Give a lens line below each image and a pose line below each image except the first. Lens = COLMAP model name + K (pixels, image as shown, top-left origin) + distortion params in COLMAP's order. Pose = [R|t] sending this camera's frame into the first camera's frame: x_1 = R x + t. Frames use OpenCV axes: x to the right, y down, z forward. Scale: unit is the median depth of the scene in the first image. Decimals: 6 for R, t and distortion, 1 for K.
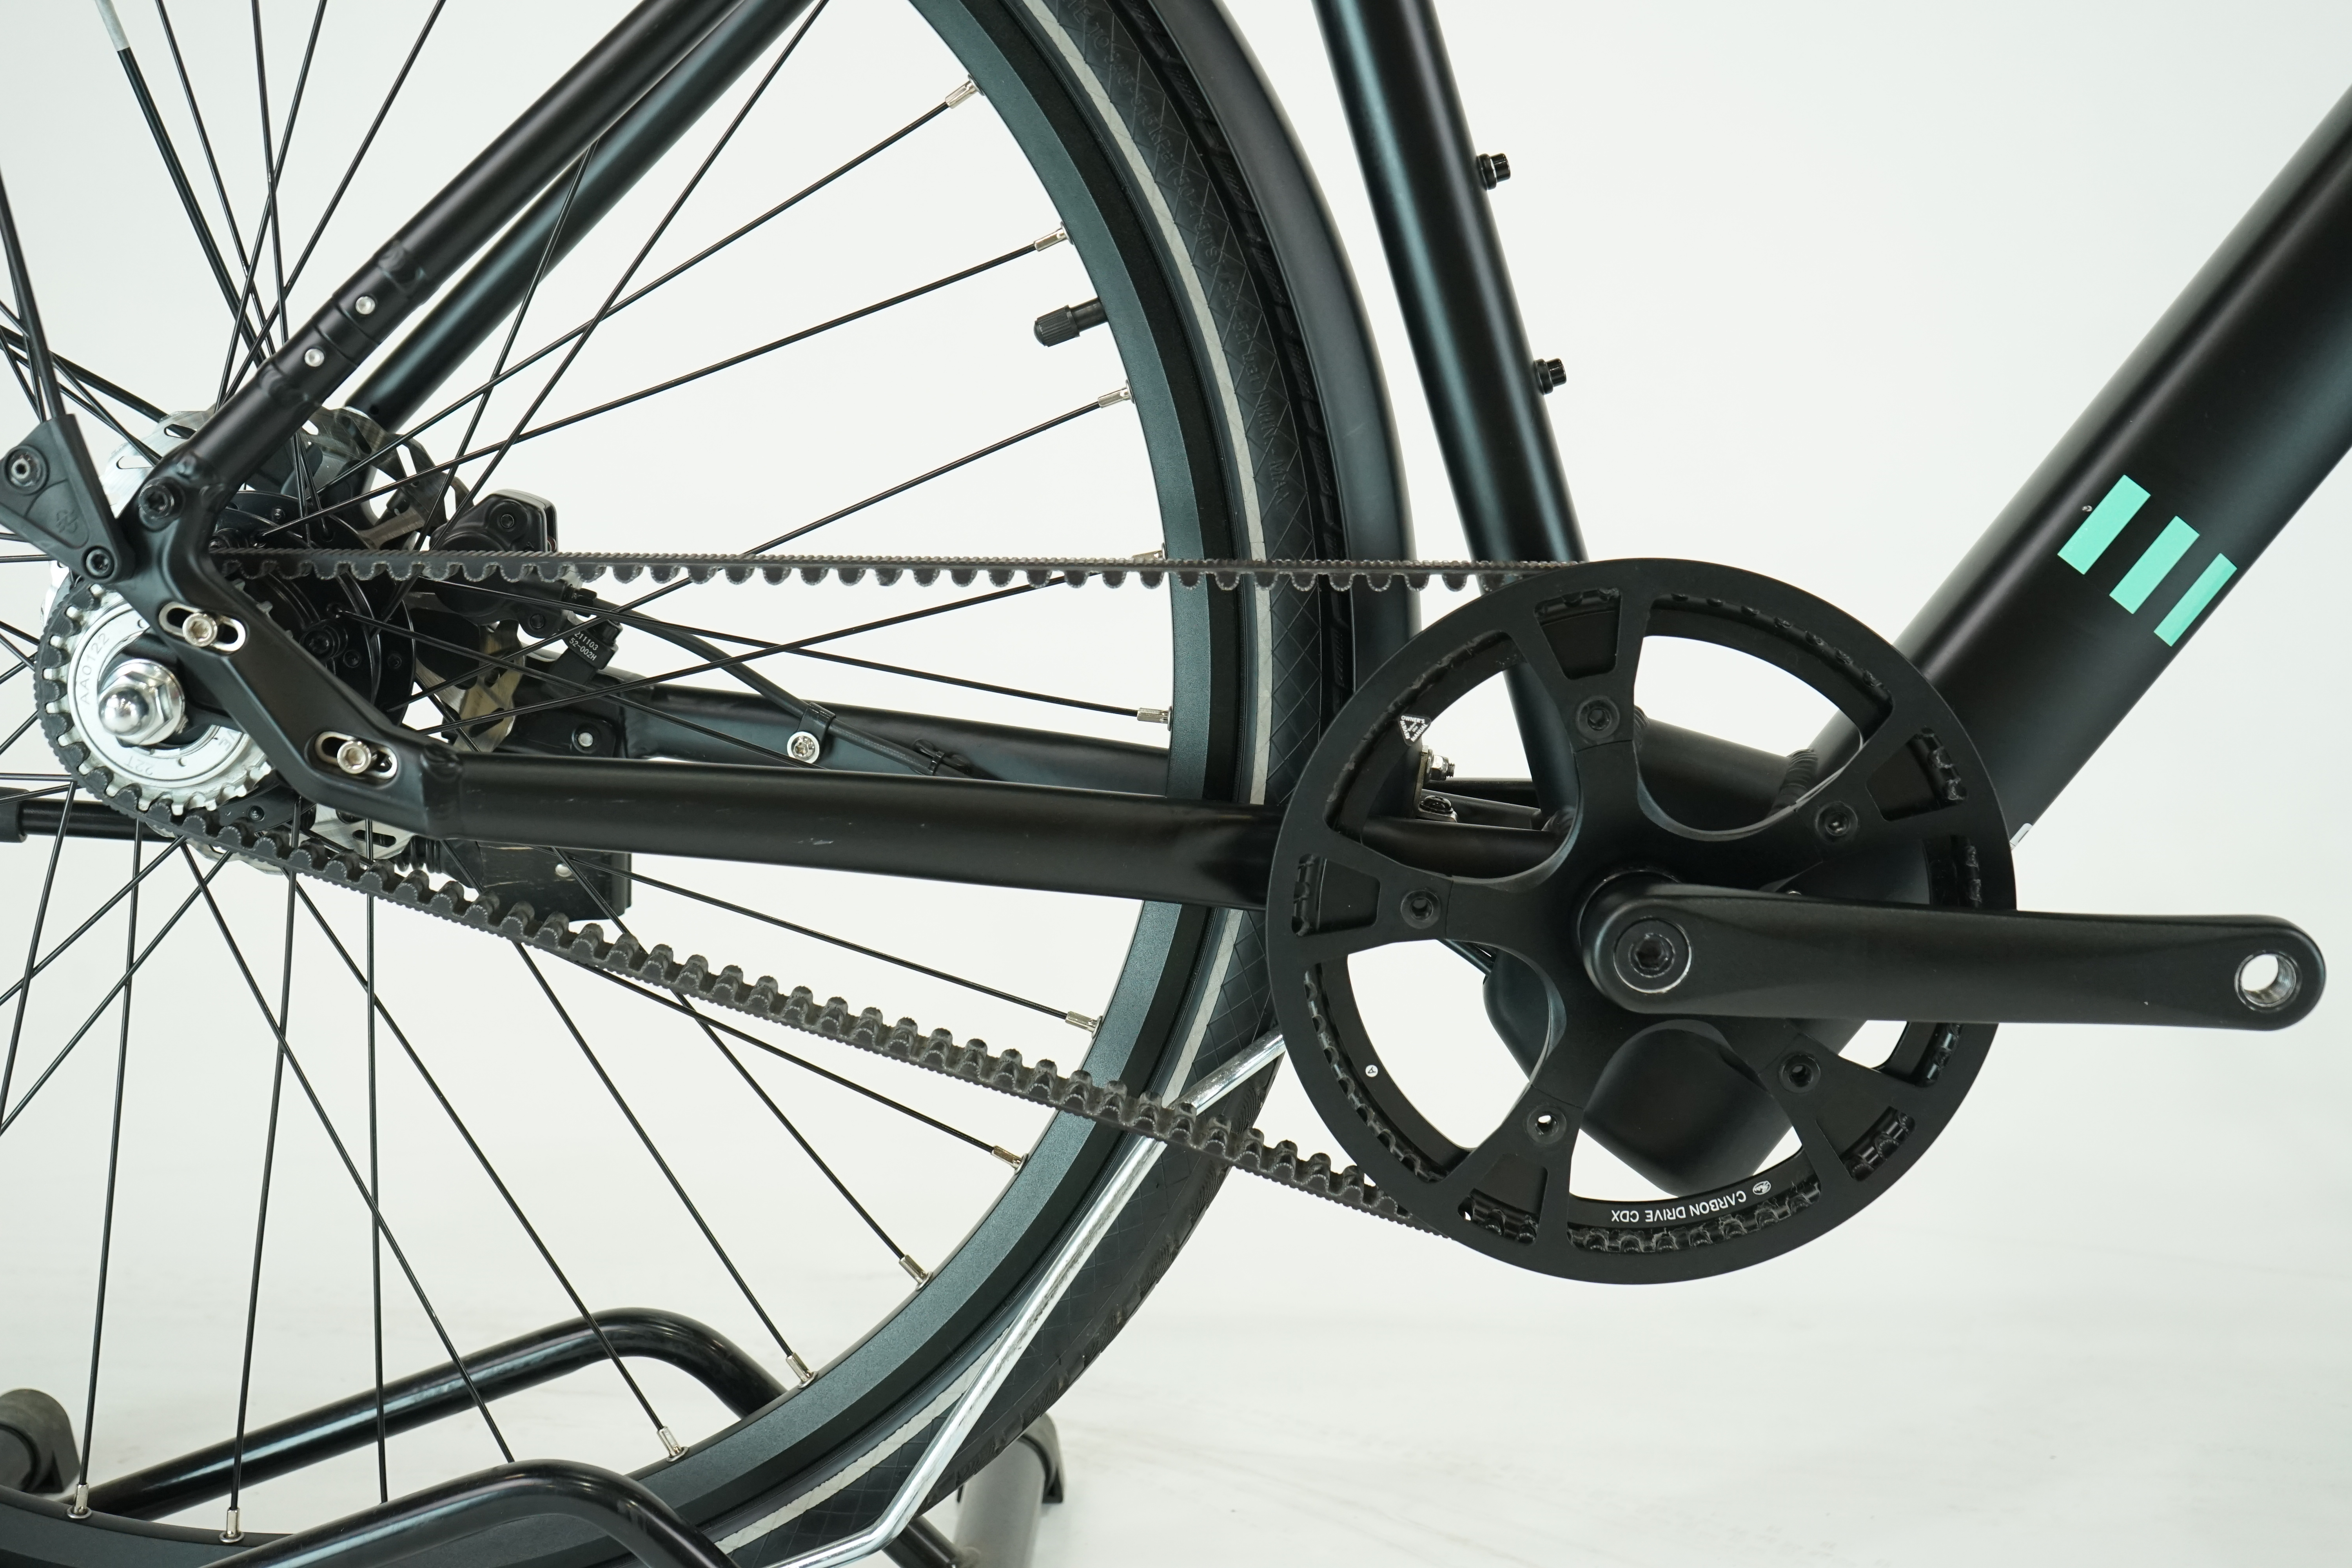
lens RADIAL K [[2950.3, 0, 1183.2], [0, 2950.3, 777.2], [0, 0, 1]] dist [-0.017238, 0.000000]
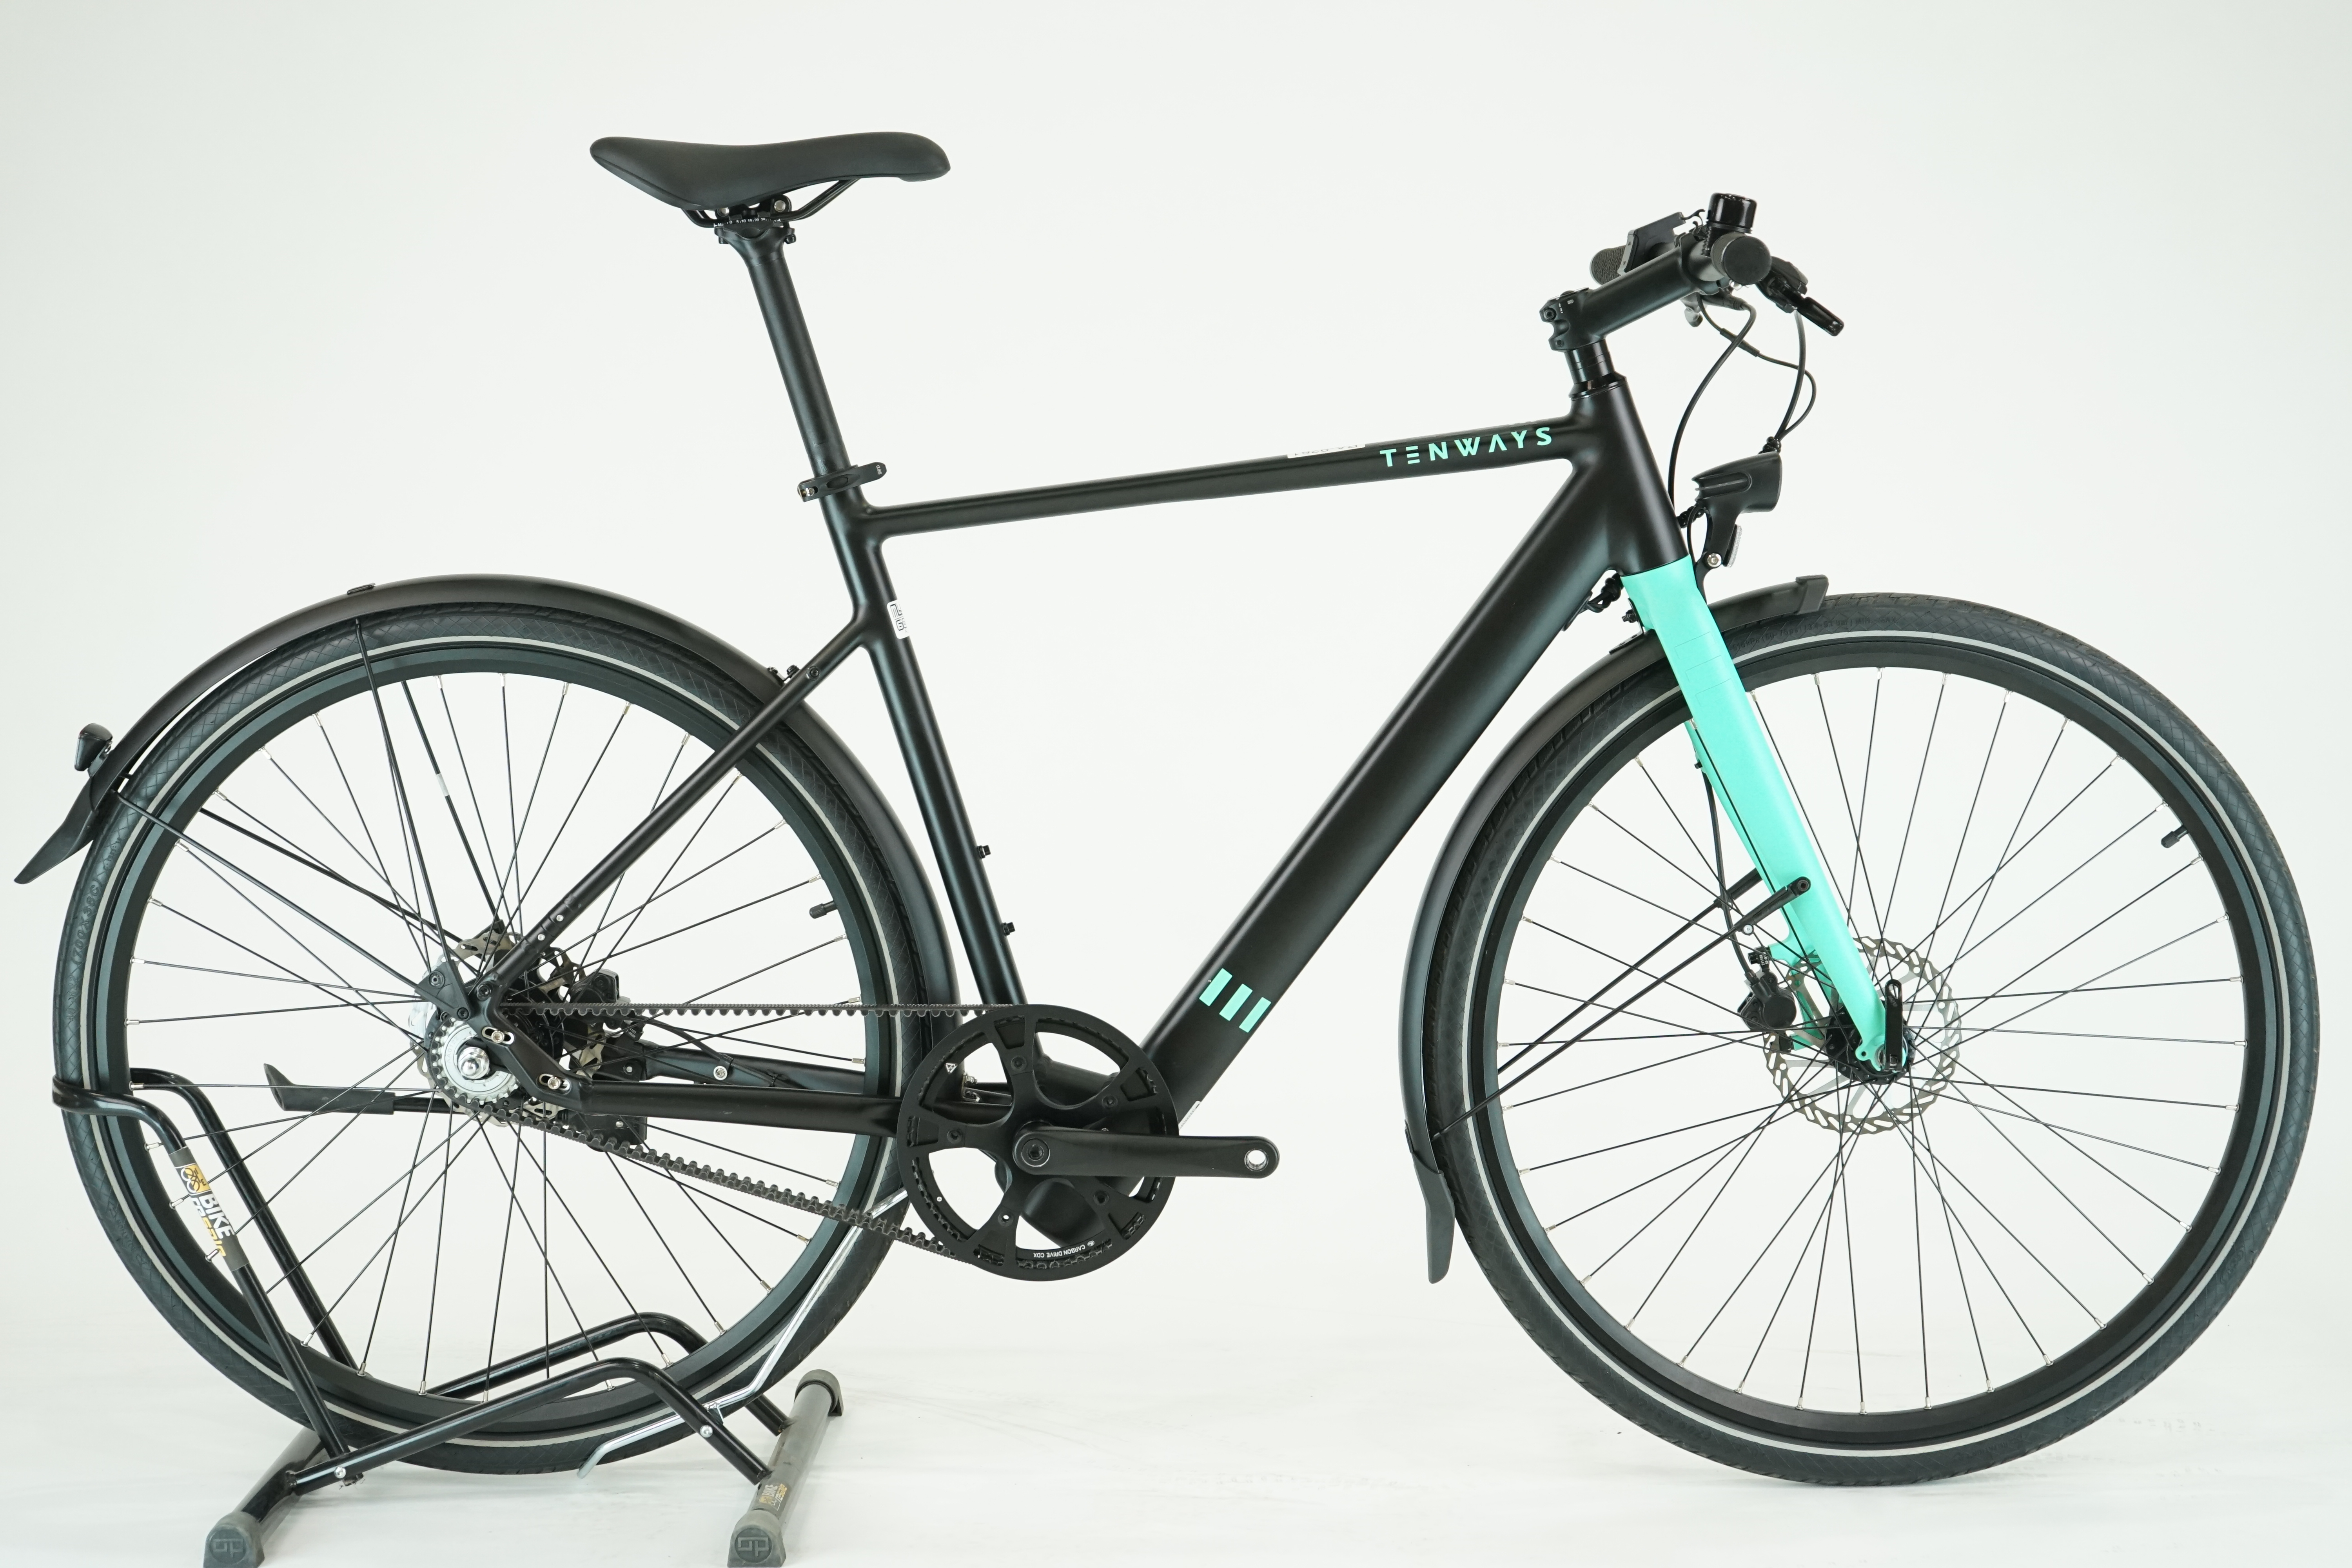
lens RADIAL K [[3915.6, 0, 1178.7], [0, 3915.6, 793.4], [0, 0, 1]] dist [-0.023009, 0.000000]
pose [[0.999899, -0.009836, -0.010301, 0.309846], [0.009332, 0.998812, -0.047836, -0.089294], [0.010759, 0.047735, 0.998802, -2.426939]]
